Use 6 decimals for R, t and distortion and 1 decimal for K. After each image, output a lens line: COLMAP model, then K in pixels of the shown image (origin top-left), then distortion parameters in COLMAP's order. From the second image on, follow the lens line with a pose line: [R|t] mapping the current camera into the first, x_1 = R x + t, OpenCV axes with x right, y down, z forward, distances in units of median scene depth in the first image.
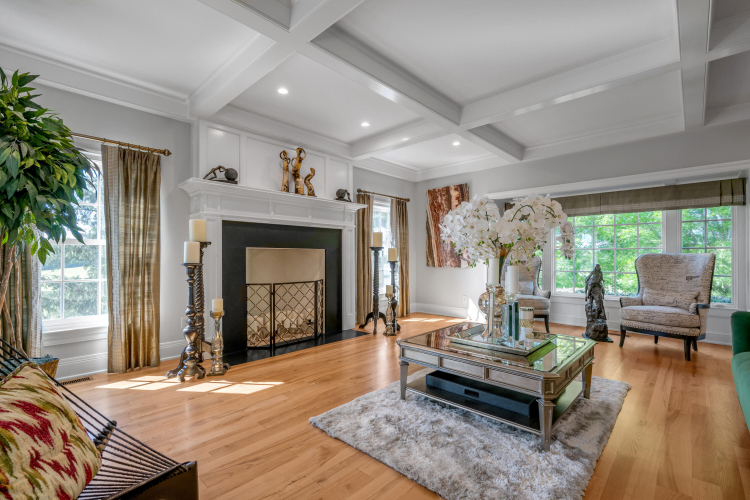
lens RADIAL K [[337.0, 0, 375.0], [0, 337.0, 257.0], [0, 0, 1]] dist [0.000649, 0.000076]
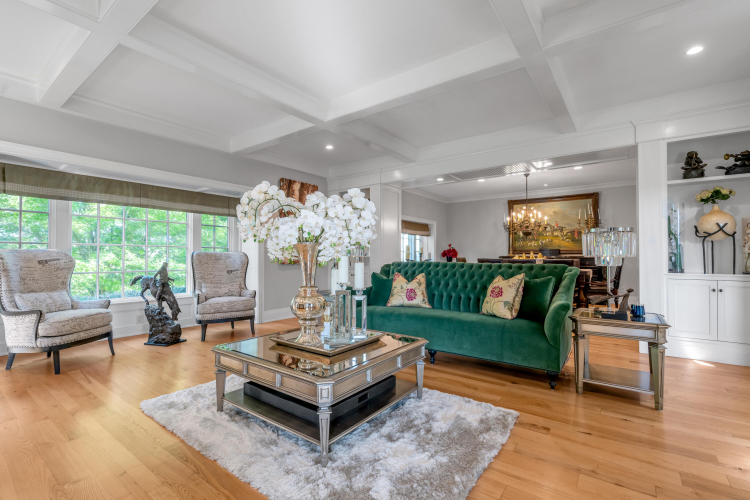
lens RADIAL K [[337.0, 0, 375.0], [0, 337.0, 257.0], [0, 0, 1]] dist [0.000649, 0.000076]
pose [[-0.116104, -0.005039, 0.993224, -0.386844], [-0.003140, 0.999984, 0.004706, 0.000696], [-0.993232, -0.002573, -0.116118, 0.625159]]
